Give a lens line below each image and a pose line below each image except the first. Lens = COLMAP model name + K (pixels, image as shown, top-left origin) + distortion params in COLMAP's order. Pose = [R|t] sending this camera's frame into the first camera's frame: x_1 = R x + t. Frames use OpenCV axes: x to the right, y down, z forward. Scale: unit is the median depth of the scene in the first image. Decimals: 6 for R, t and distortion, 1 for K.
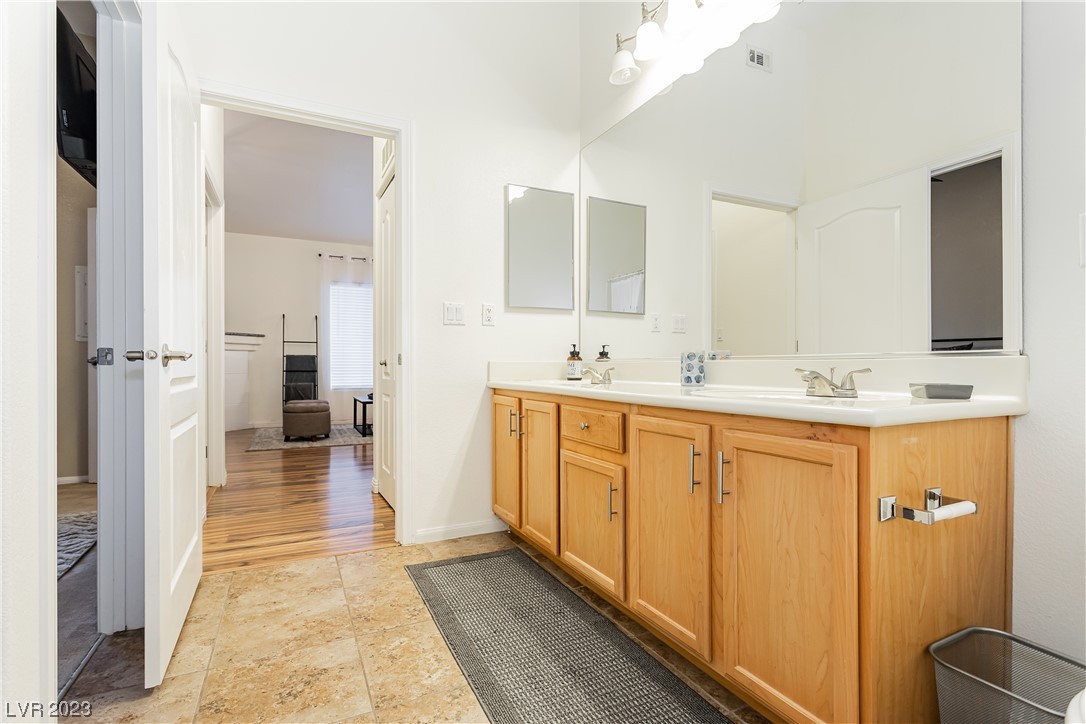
lens RADIAL K [[513.5, 0, 550.8], [0, 513.5, 358.8], [0, 0, 1]] dist [0.005322, -0.000207]
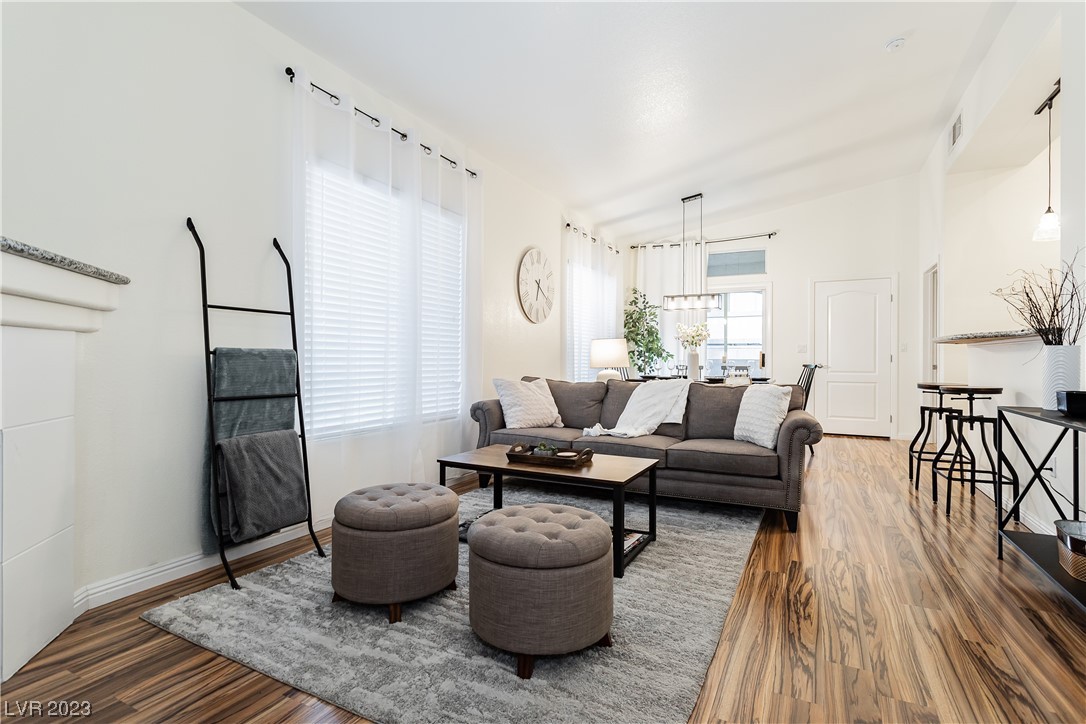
lens RADIAL K [[528.0, 0, 543.0], [0, 528.0, 362.0], [0, 0, 1]] dist [-0.004585, -0.000256]
pose [[0.810337, 0.002171, 0.585960, -0.535815], [-0.007549, 0.999949, 0.006735, -0.002534], [-0.585916, -0.009881, 0.810312, 0.612645]]
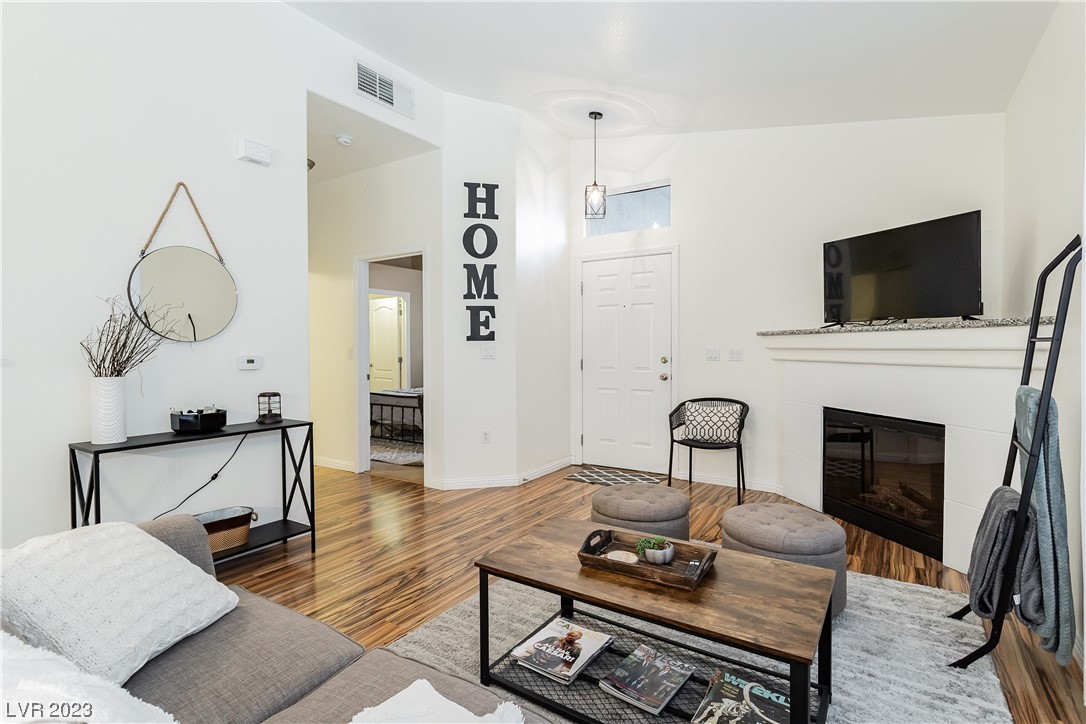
lens RADIAL K [[521.0, 0, 544.9], [0, 521.0, 359.9], [0, 0, 1]] dist [-0.001356, 0.001388]
pose [[-0.865979, 0.015280, -0.499846, -0.145541], [0.006013, 0.999779, 0.020145, -0.028348], [0.500044, 0.014440, -0.865880, 1.106564]]
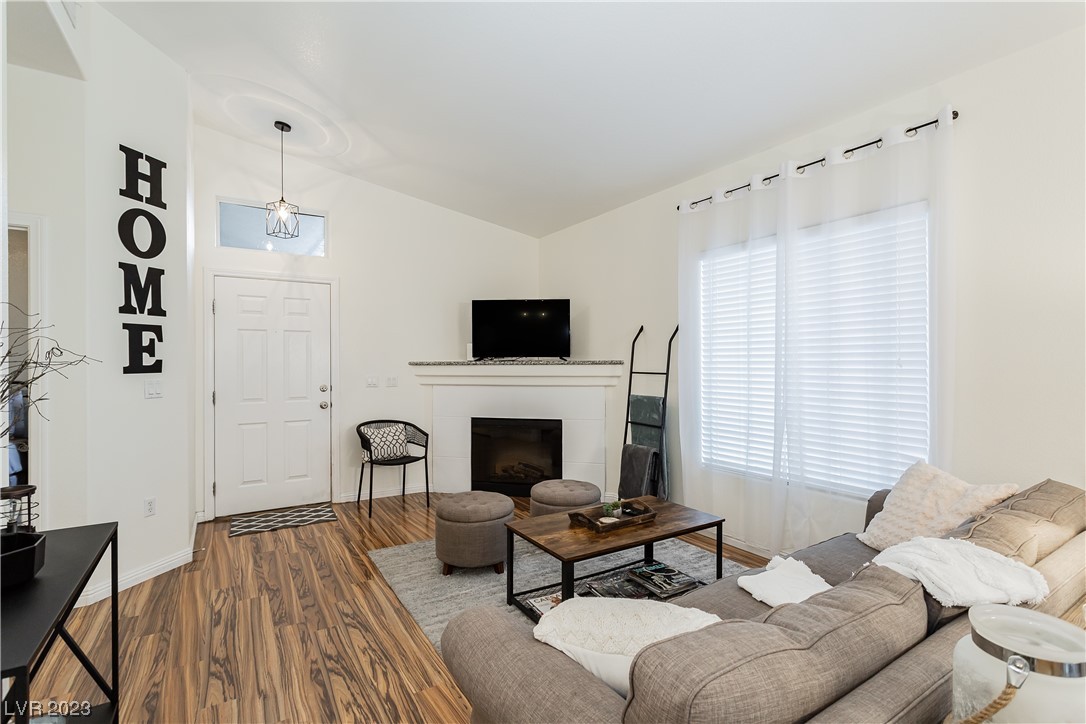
lens RADIAL K [[513.9, 0, 543.0], [0, 513.9, 362.0], [0, 0, 1]] dist [0.002366, 0.000831]
pose [[0.085436, 0.000261, -0.996344, 0.067260], [0.006884, 0.999976, 0.000852, -0.046105], [0.996320, -0.006932, 0.085432, 0.838865]]
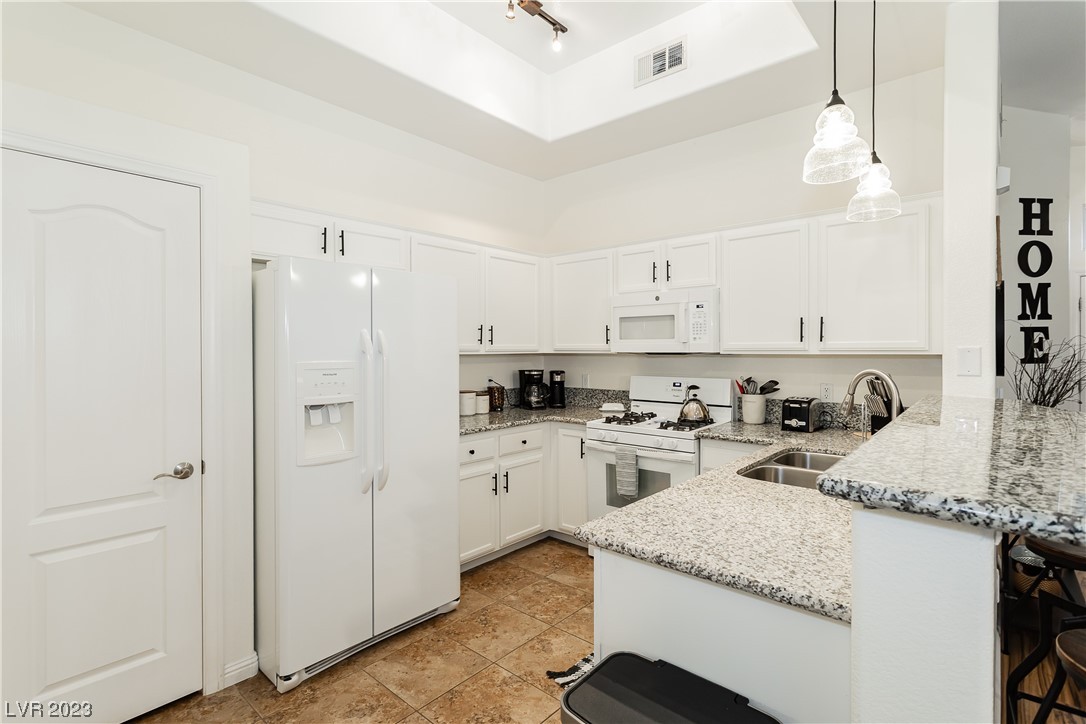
lens RADIAL K [[515.8, 0, 547.6], [0, 515.8, 350.9], [0, 0, 1]] dist [0.003439, 0.001216]
pose [[-0.929638, 0.004613, -0.368444, 0.322762], [0.005063, 0.999987, -0.000254, -0.055233], [0.368438, -0.002102, -0.929650, 0.878516]]
